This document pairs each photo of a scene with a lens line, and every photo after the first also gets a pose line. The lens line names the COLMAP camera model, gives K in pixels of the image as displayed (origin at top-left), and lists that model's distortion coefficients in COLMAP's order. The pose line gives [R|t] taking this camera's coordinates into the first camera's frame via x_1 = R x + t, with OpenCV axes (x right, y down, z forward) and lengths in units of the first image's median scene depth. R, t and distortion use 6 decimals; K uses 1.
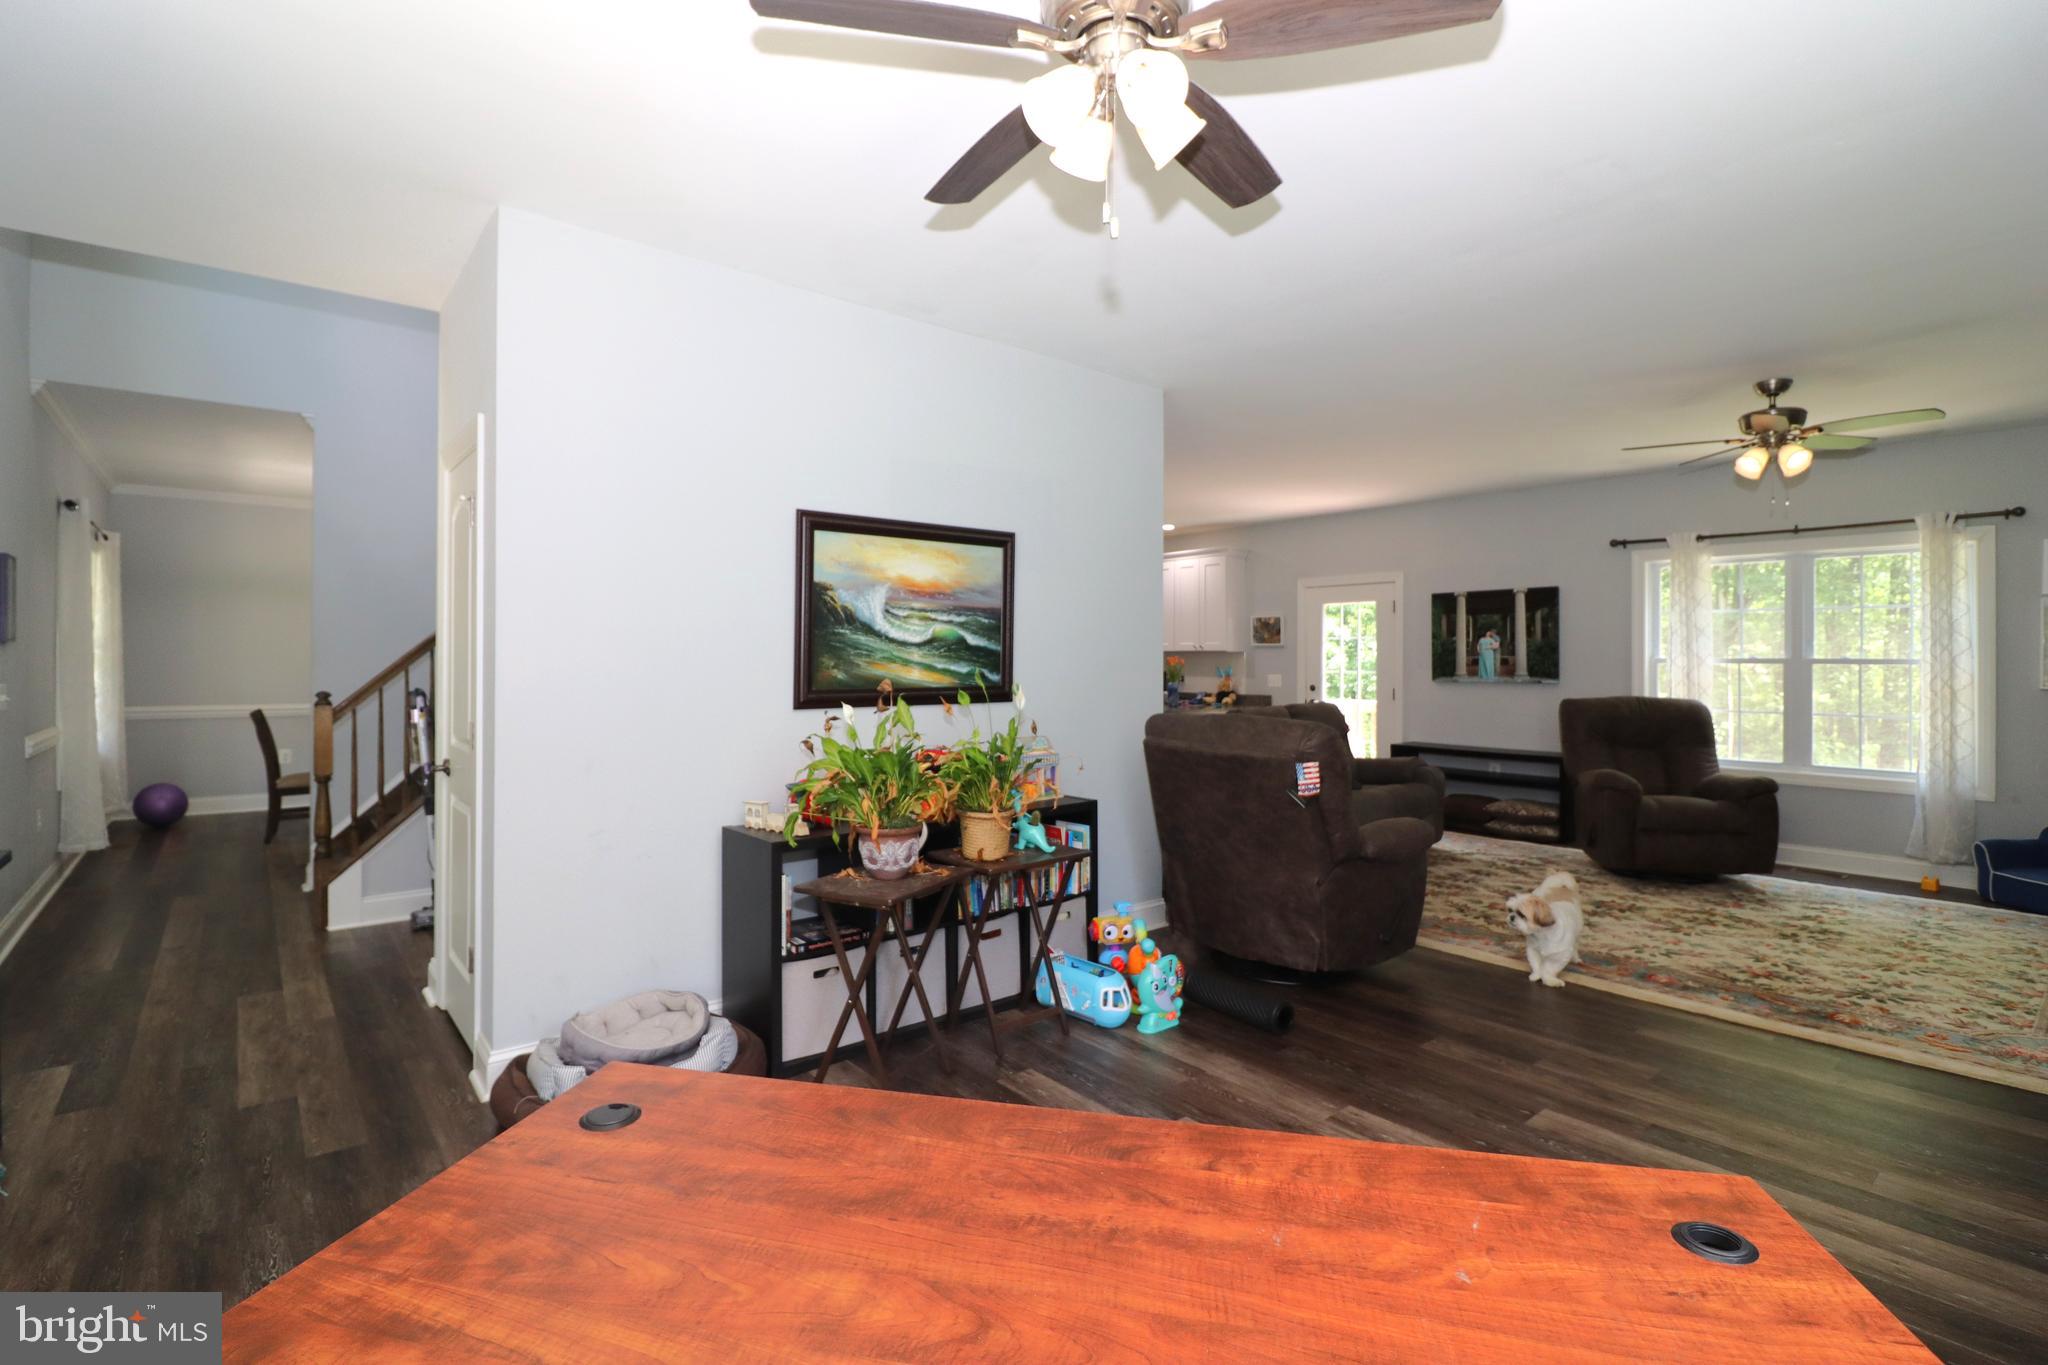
lens RADIAL K [[966.5, 0, 1034.9], [0, 966.5, 674.7], [0, 0, 1]] dist [-0.009395, -0.006300]
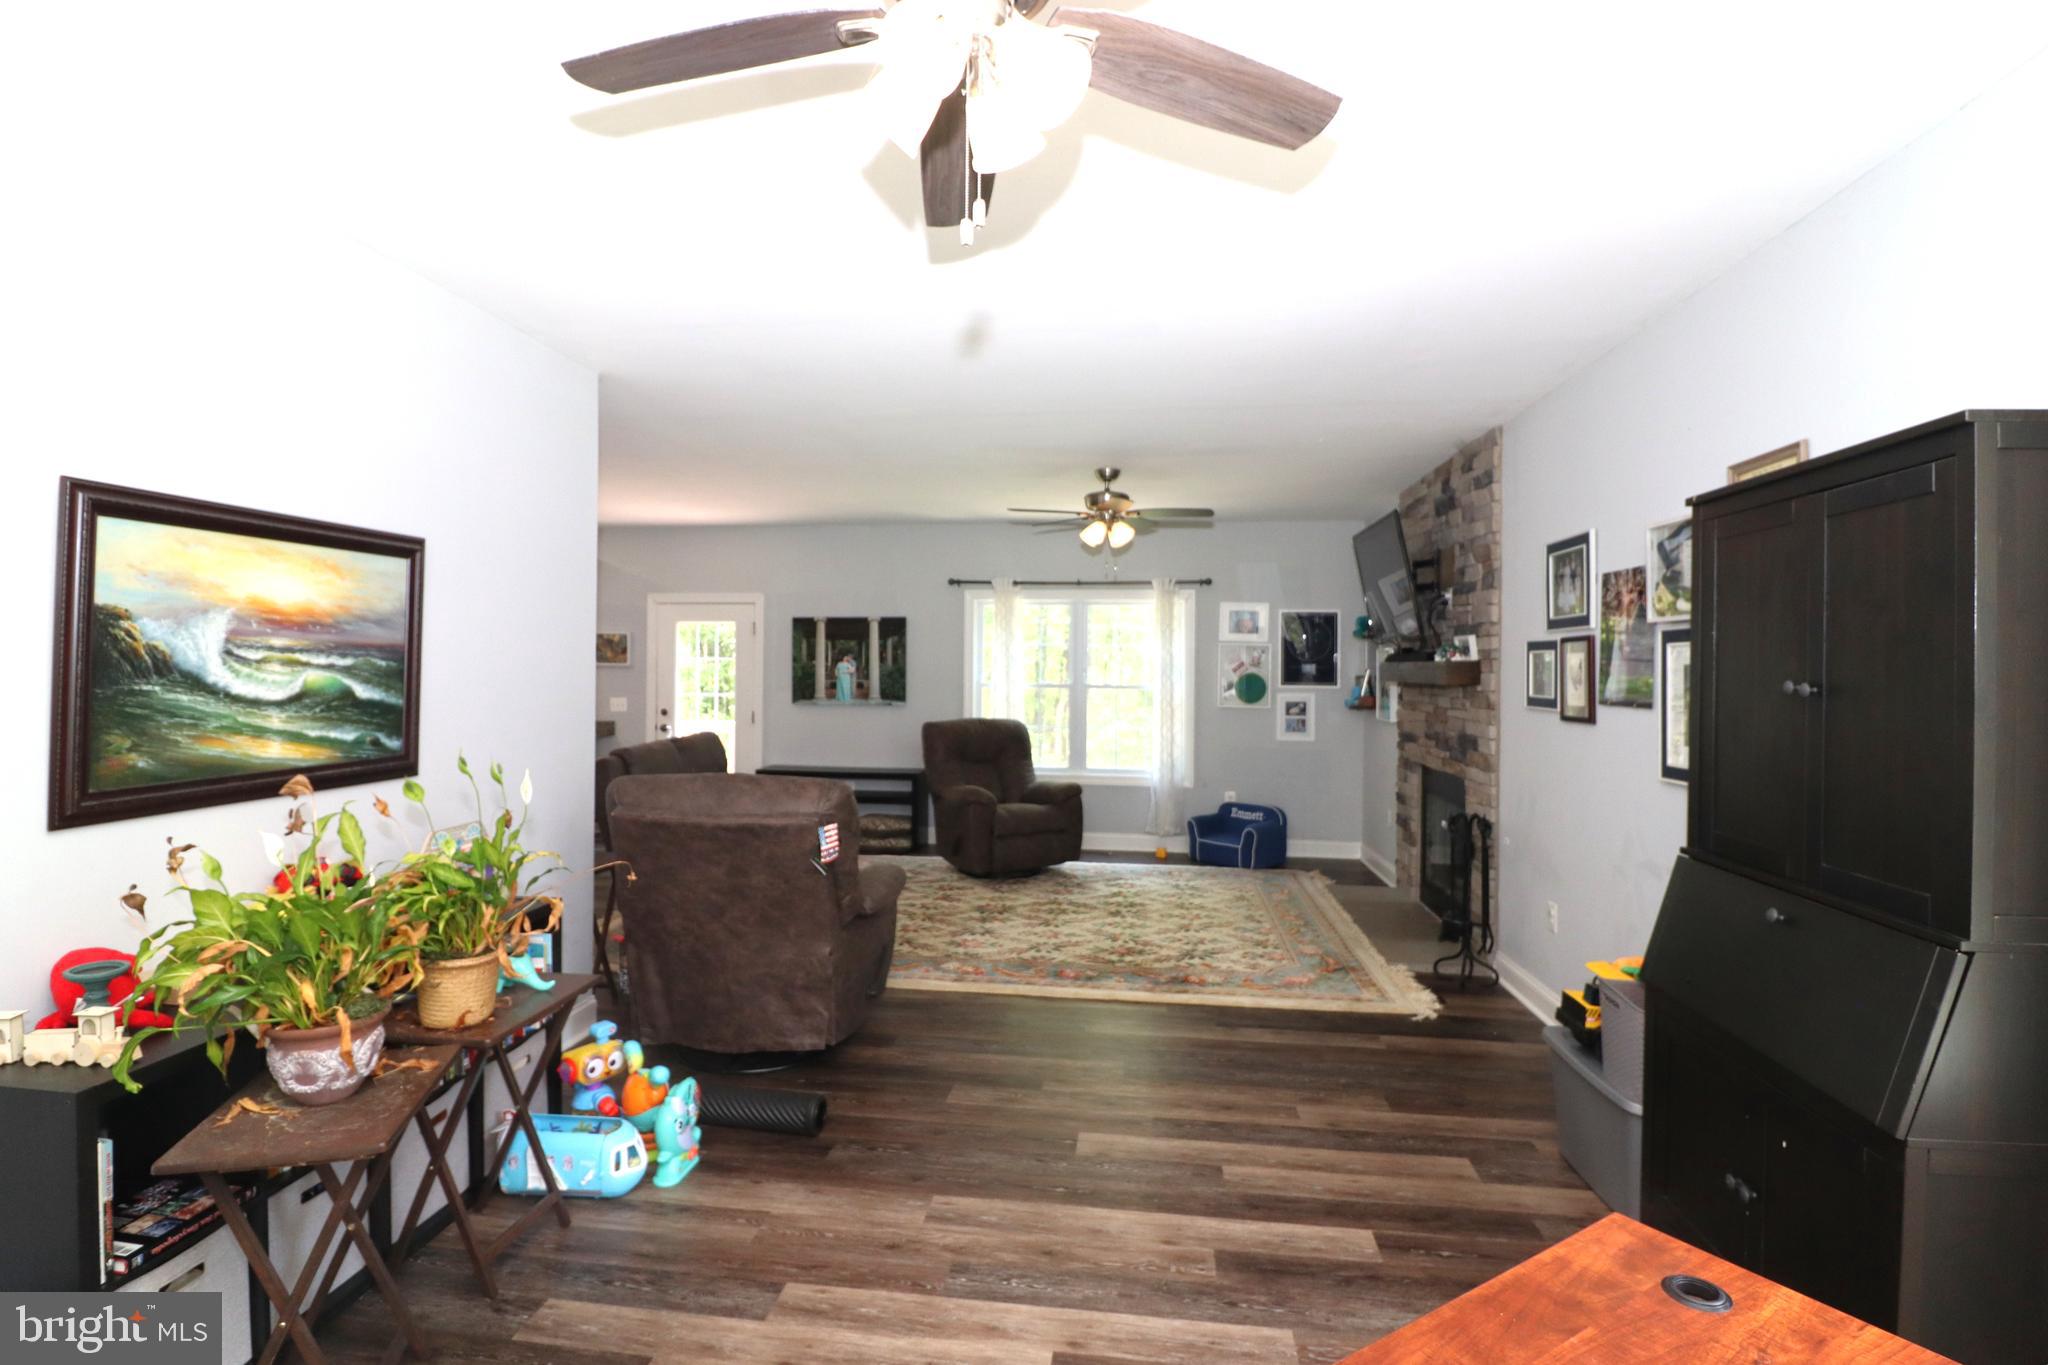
lens RADIAL K [[966.5, 0, 1033.9], [0, 966.5, 667.0], [0, 0, 1]] dist [-0.009395, -0.006300]
pose [[0.725916, 0.003681, 0.687774, -0.190994], [0.000641, 0.999982, -0.006028, -0.049809], [-0.687783, 0.004817, 0.725900, 0.182034]]
